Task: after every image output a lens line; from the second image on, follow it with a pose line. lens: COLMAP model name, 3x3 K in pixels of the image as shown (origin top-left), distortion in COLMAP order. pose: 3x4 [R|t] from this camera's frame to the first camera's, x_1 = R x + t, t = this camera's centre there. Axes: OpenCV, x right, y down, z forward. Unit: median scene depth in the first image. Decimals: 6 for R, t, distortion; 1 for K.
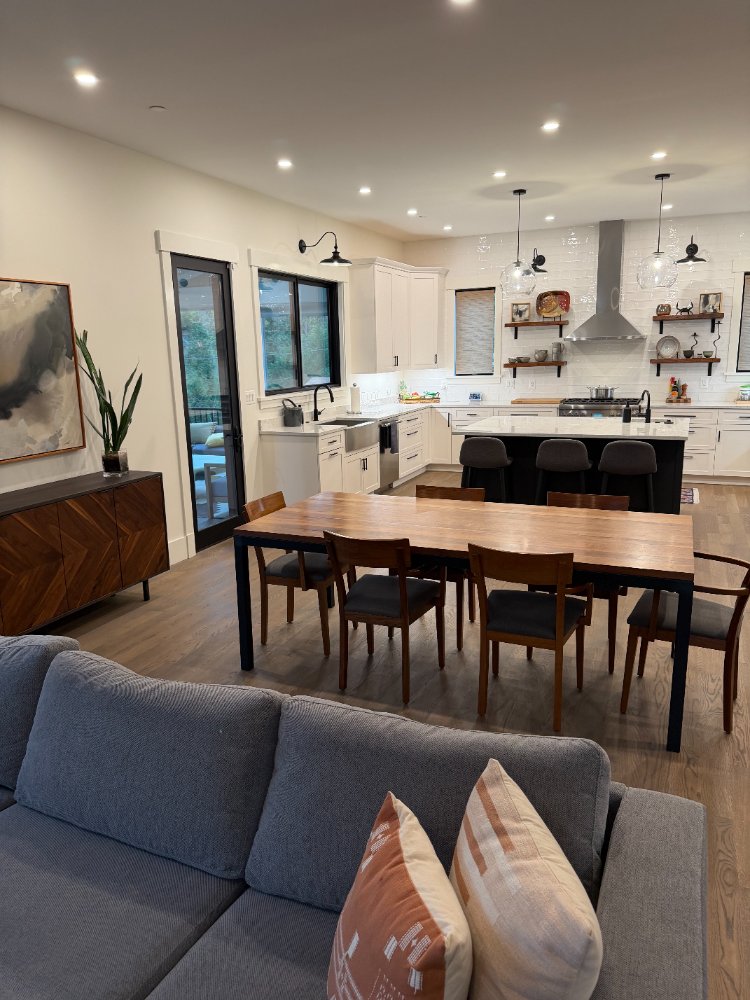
lens RADIAL K [[701.4, 0, 367.7], [0, 701.4, 501.4], [0, 0, 1]] dist [0.100994, -0.139796]
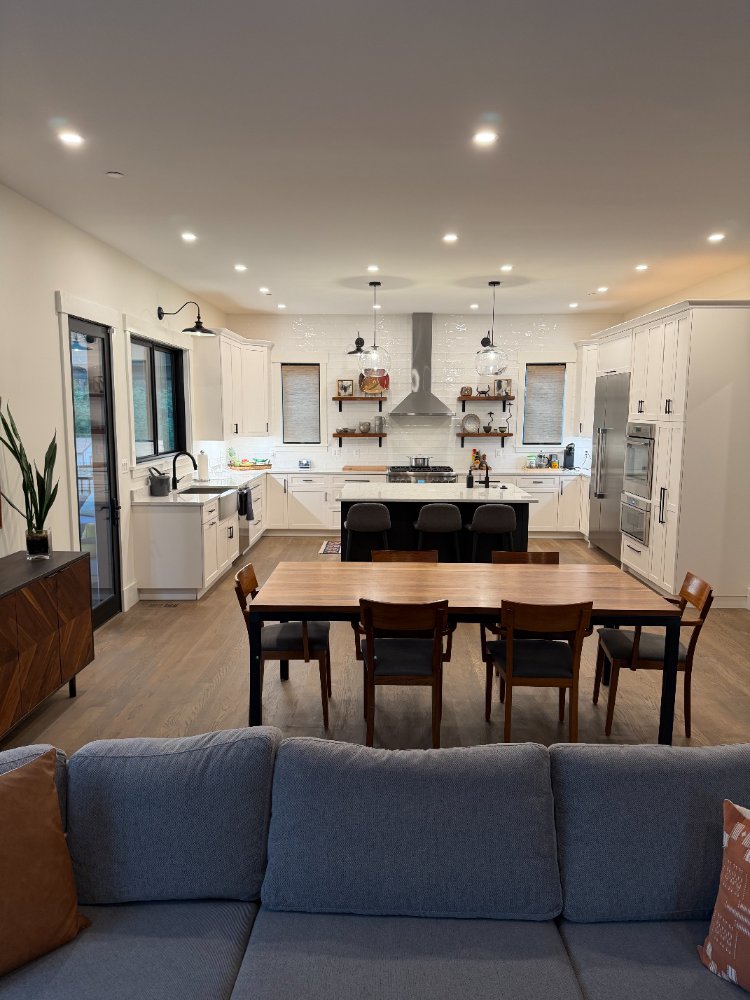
lens RADIAL K [[701.4, 0, 374.7], [0, 701.4, 506.5], [0, 0, 1]] dist [0.100994, -0.139796]
pose [[0.923388, -0.024528, 0.383084, -0.176638], [0.055757, 0.995943, -0.070628, -0.007846], [-0.379797, 0.086577, 0.921009, 0.008693]]
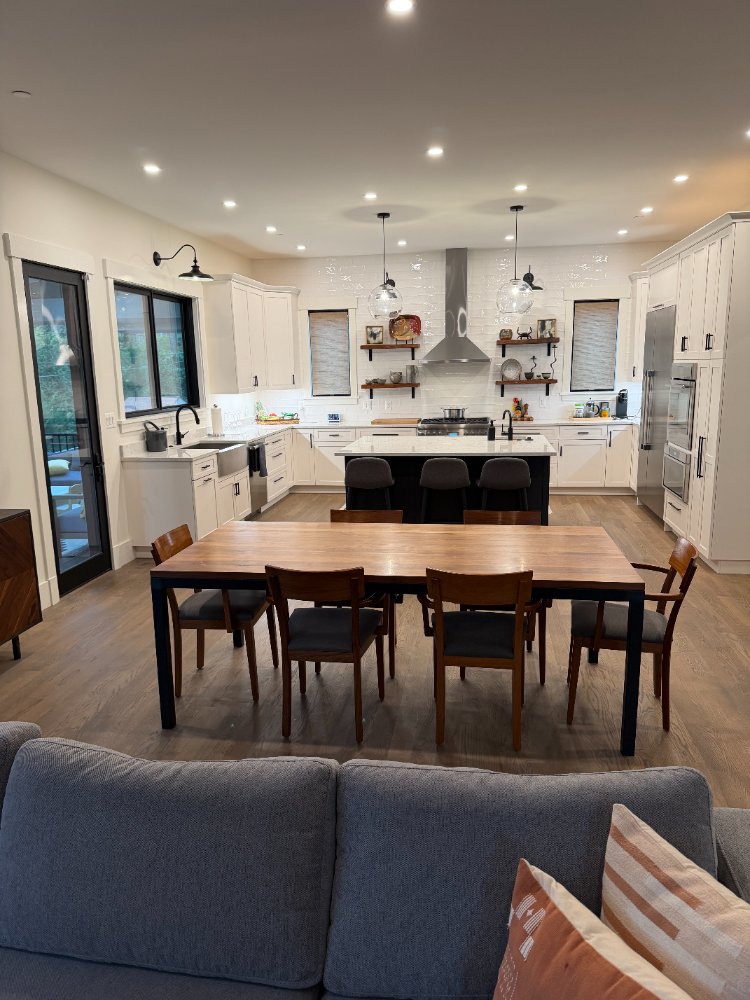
lens RADIAL K [[701.4, 0, 373.4], [0, 701.4, 508.3], [0, 0, 1]] dist [0.100994, -0.139796]
pose [[0.965604, -0.047505, 0.255642, -0.063176], [0.052511, 0.998539, -0.012786, -0.005221], [-0.254661, 0.025770, 0.966687, 0.030371]]
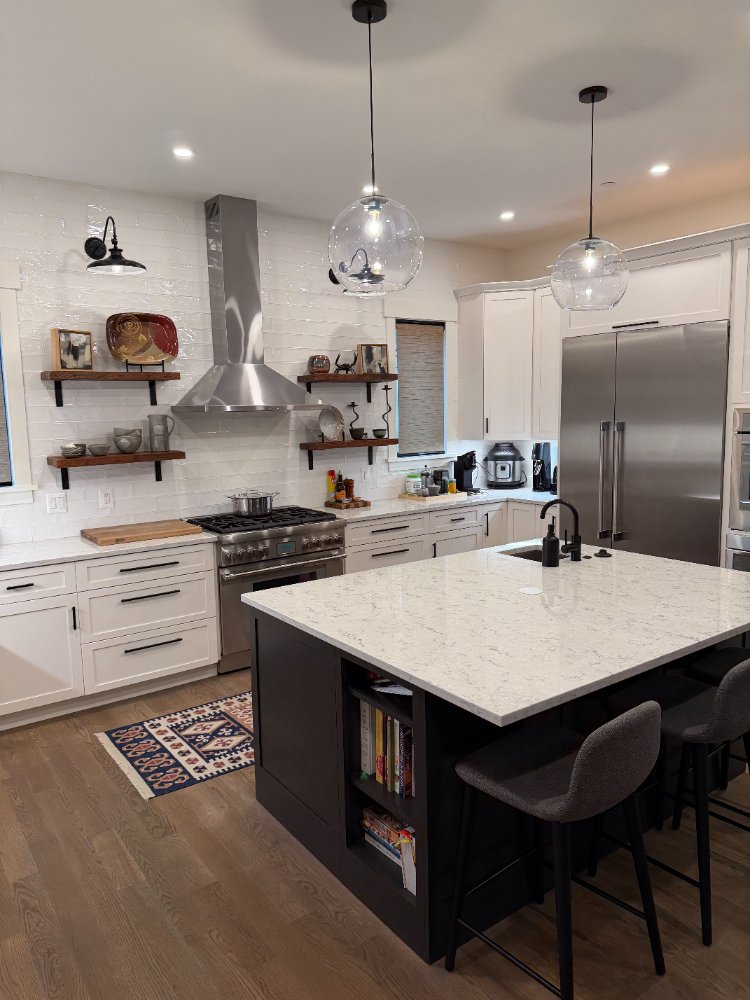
lens RADIAL K [[701.4, 0, 372.1], [0, 701.4, 499.0], [0, 0, 1]] dist [0.100994, -0.139796]
pose [[0.500667, -0.099257, 0.859931, -0.104537], [0.194434, 0.980916, 0.000019, -0.149131], [-0.843521, 0.167190, 0.510411, 0.686608]]
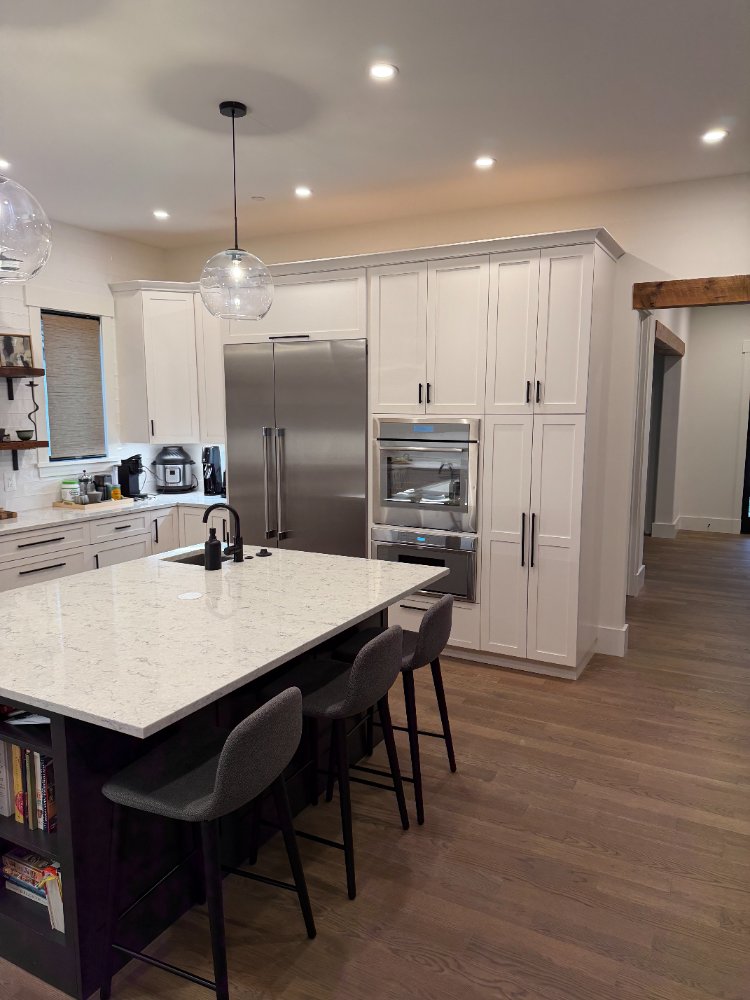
lens RADIAL K [[701.4, 0, 380.7], [0, 701.4, 503.7], [0, 0, 1]] dist [0.100994, -0.139796]
pose [[0.070933, -0.112606, 0.991105, -0.104006], [0.208245, 0.973385, 0.095689, -0.147479], [-0.975501, 0.199605, 0.092495, 0.673015]]
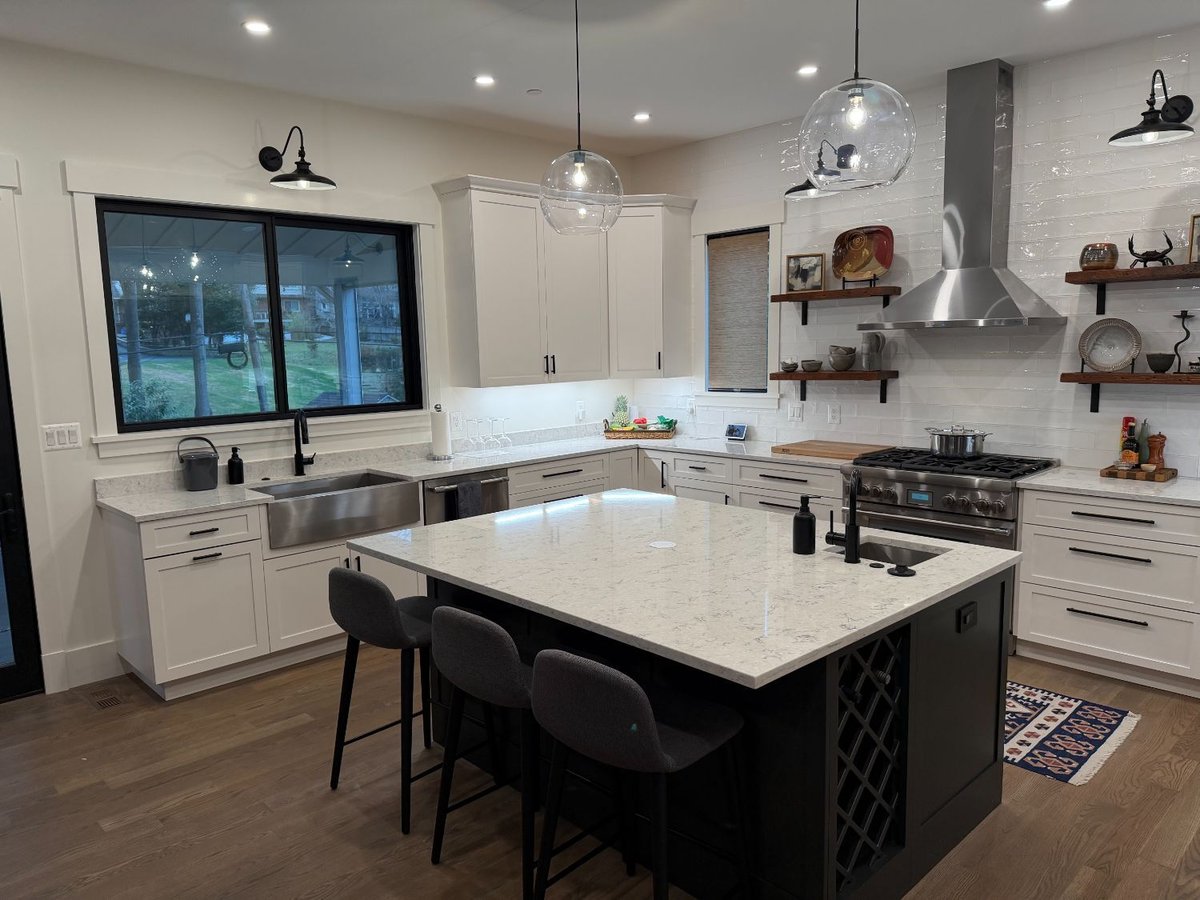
lens RADIAL K [[841.7, 0, 601.3], [0, 841.7, 454.3], [0, 0, 1]] dist [0.100994, -0.139796]
pose [[0.924907, 0.054934, -0.376205, 0.350126], [-0.080866, 0.995289, -0.053476, -0.106041], [0.371495, 0.079882, 0.924992, 0.447725]]
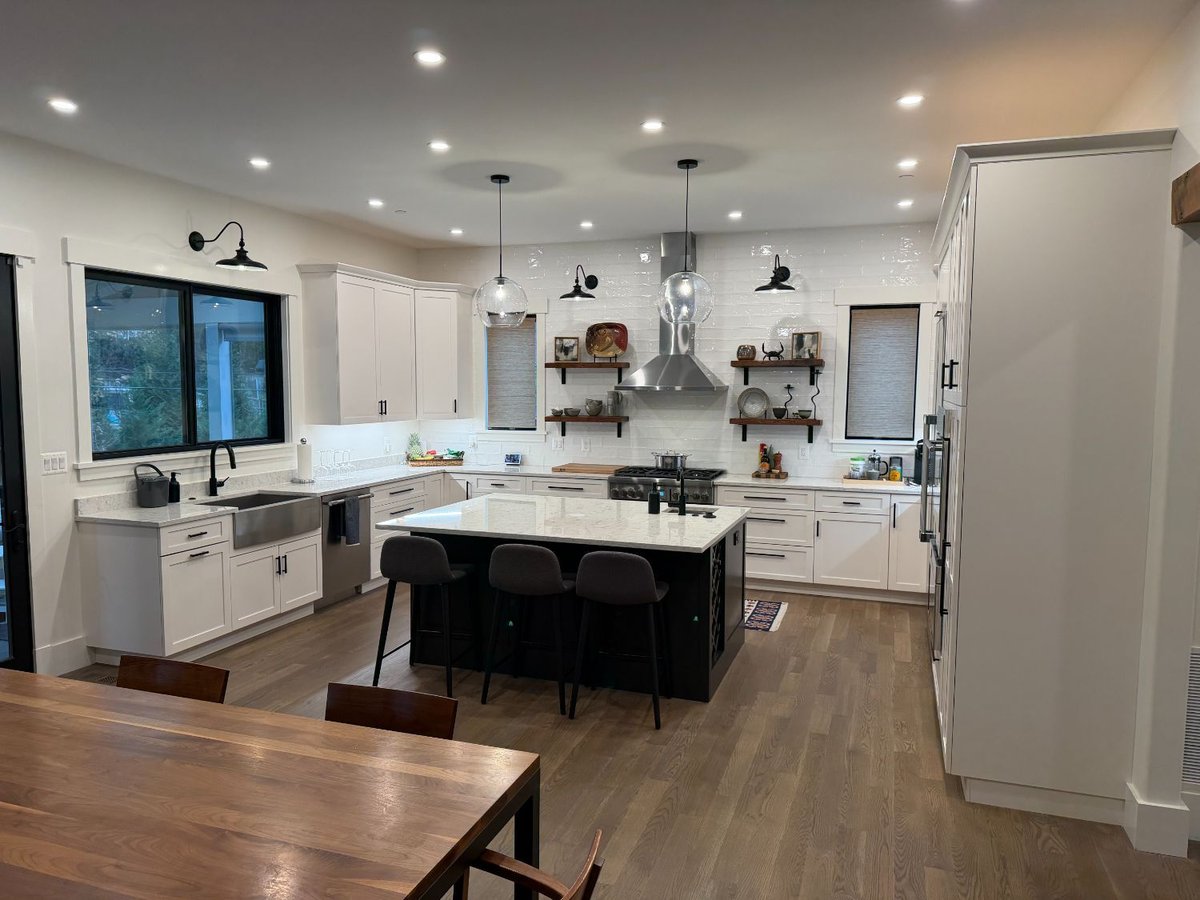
lens RADIAL K [[841.7, 0, 591.9], [0, 841.7, 456.9], [0, 0, 1]] dist [0.100994, -0.139796]
pose [[0.996854, 0.024044, 0.075526, 0.198590], [-0.014285, 0.991776, -0.127189, -0.050741], [-0.077963, 0.125710, 0.988999, 0.168582]]
